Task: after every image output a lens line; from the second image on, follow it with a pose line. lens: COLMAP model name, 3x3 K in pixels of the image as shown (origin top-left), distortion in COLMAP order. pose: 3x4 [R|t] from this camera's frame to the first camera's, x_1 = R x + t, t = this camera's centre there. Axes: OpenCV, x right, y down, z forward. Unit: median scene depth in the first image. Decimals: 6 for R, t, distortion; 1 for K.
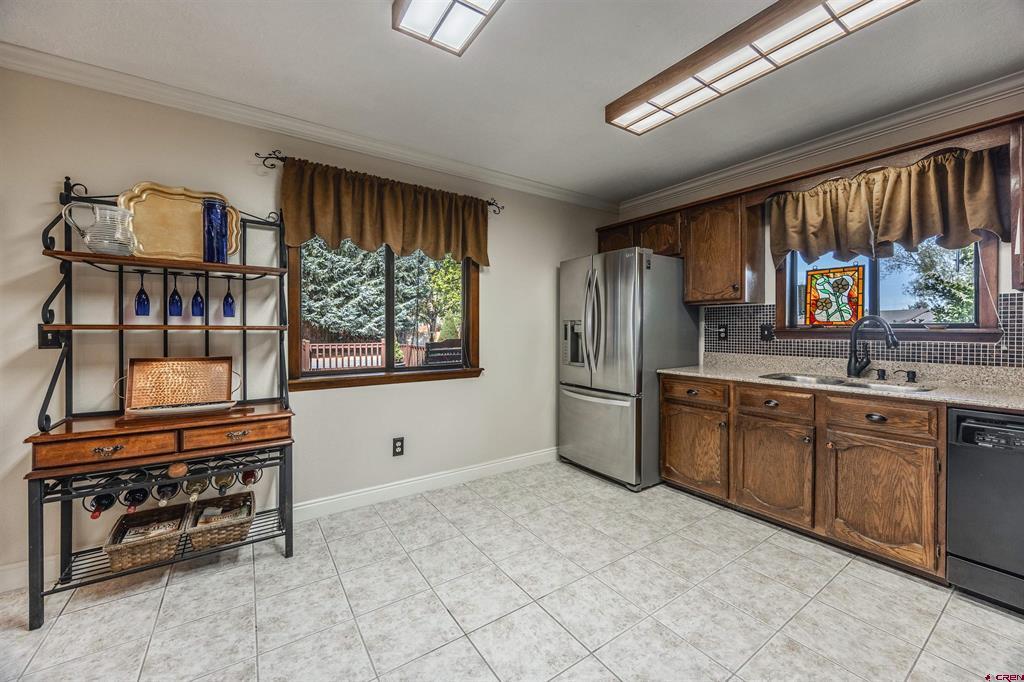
lens RADIAL K [[396.4, 0, 511.3], [0, 396.4, 331.1], [0, 0, 1]] dist [-0.000035, 0.000021]
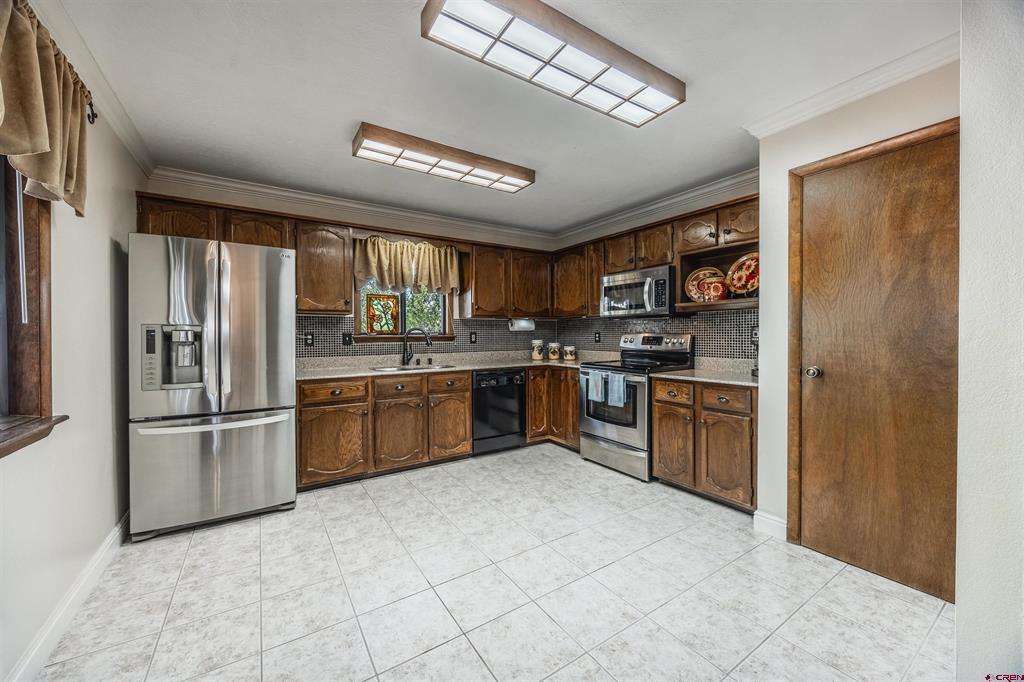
lens RADIAL K [[386.7, 0, 512.1], [0, 386.7, 338.0], [0, 0, 1]] dist [-0.000723, -0.000062]
pose [[0.015483, -0.008365, 0.999845, -0.655135], [0.010812, 0.999908, 0.008198, -0.003193], [-0.999822, 0.010683, 0.015572, 0.504723]]
